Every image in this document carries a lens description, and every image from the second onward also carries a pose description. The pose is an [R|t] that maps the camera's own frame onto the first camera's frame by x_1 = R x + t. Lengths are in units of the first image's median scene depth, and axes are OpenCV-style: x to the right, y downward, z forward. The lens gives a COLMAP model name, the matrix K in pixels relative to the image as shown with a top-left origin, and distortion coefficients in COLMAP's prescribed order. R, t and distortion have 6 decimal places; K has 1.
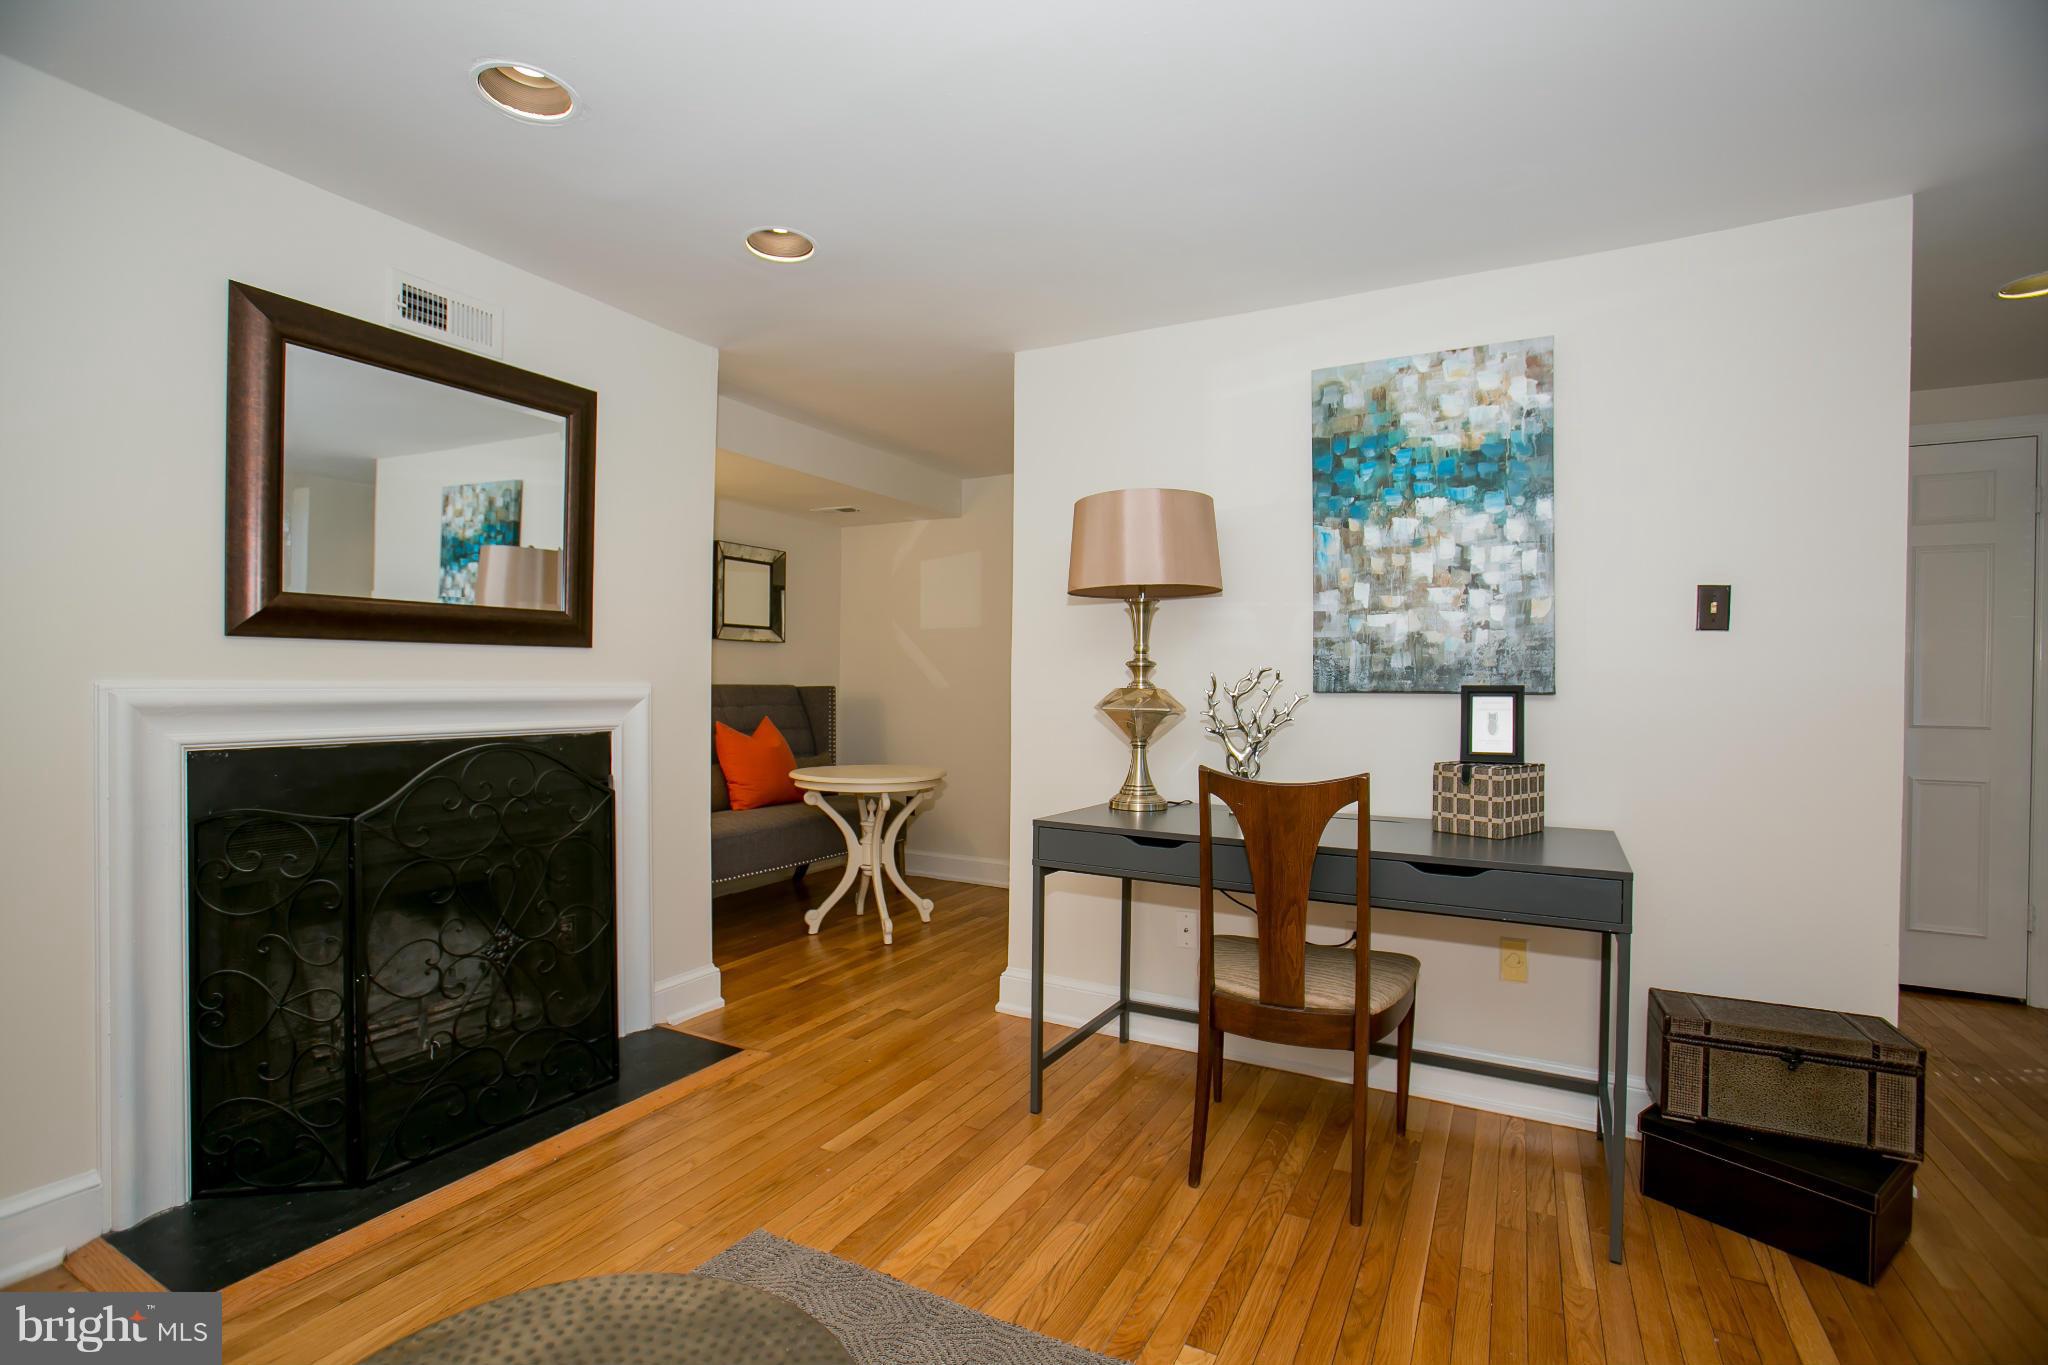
lens RADIAL K [[987.0, 0, 1024.0], [0, 987.0, 682.5], [0, 0, 1]] dist [-0.036431, 0.000305]
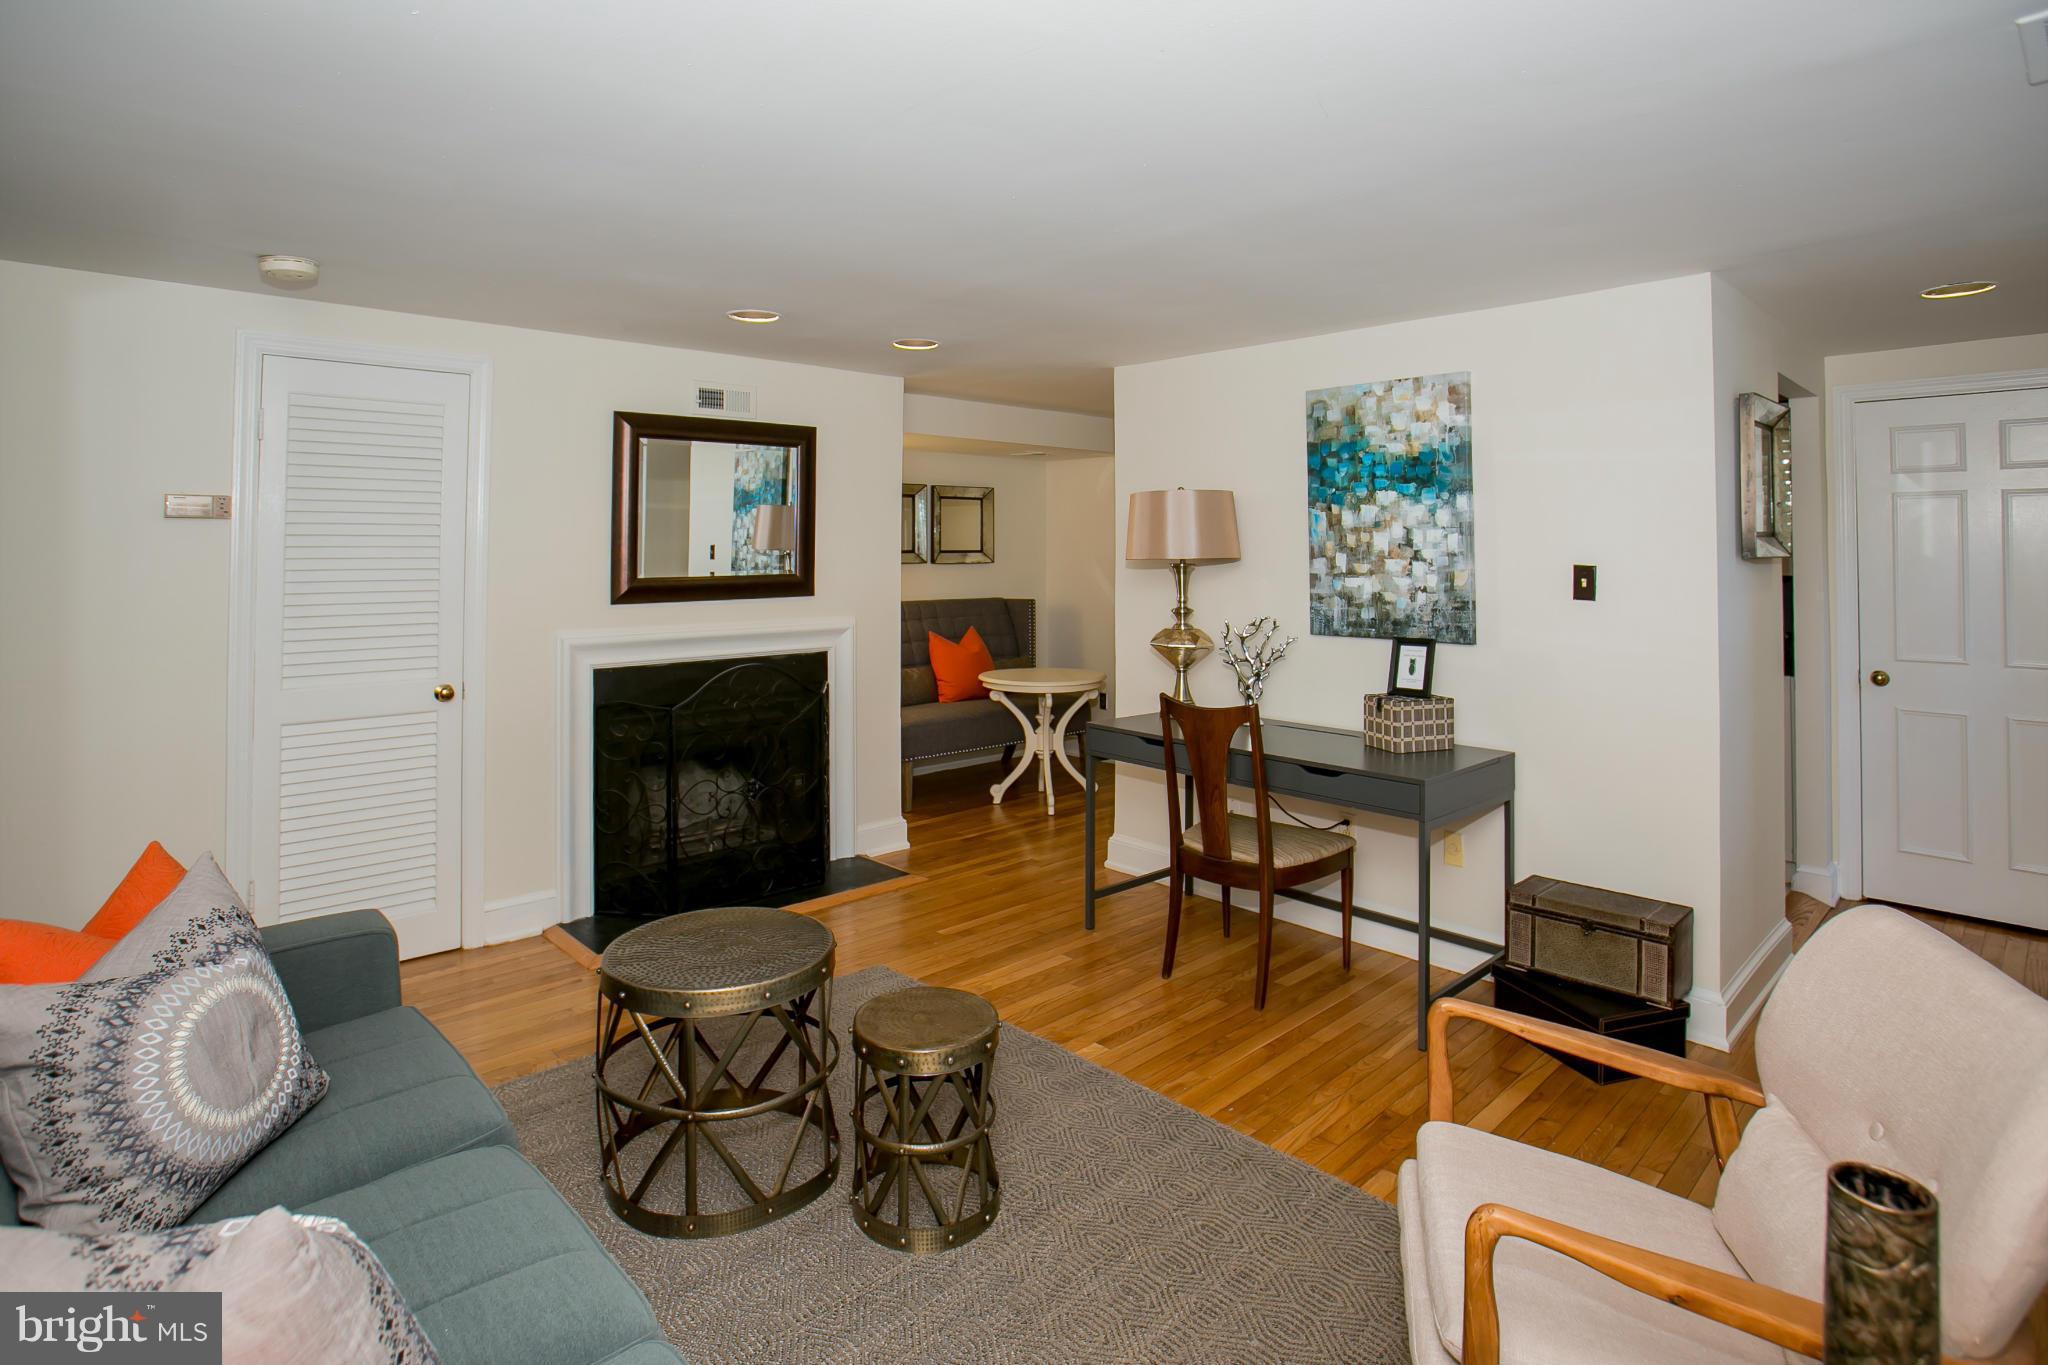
lens RADIAL K [[1029.6, 0, 1005.2], [0, 1029.6, 538.4], [0, 0, 1]] dist [-0.031917, -0.000119]
pose [[0.956821, -0.008524, -0.290552, 0.319144], [0.001202, 0.999677, -0.025369, -0.088759], [0.290675, 0.023925, 0.956523, -0.457400]]
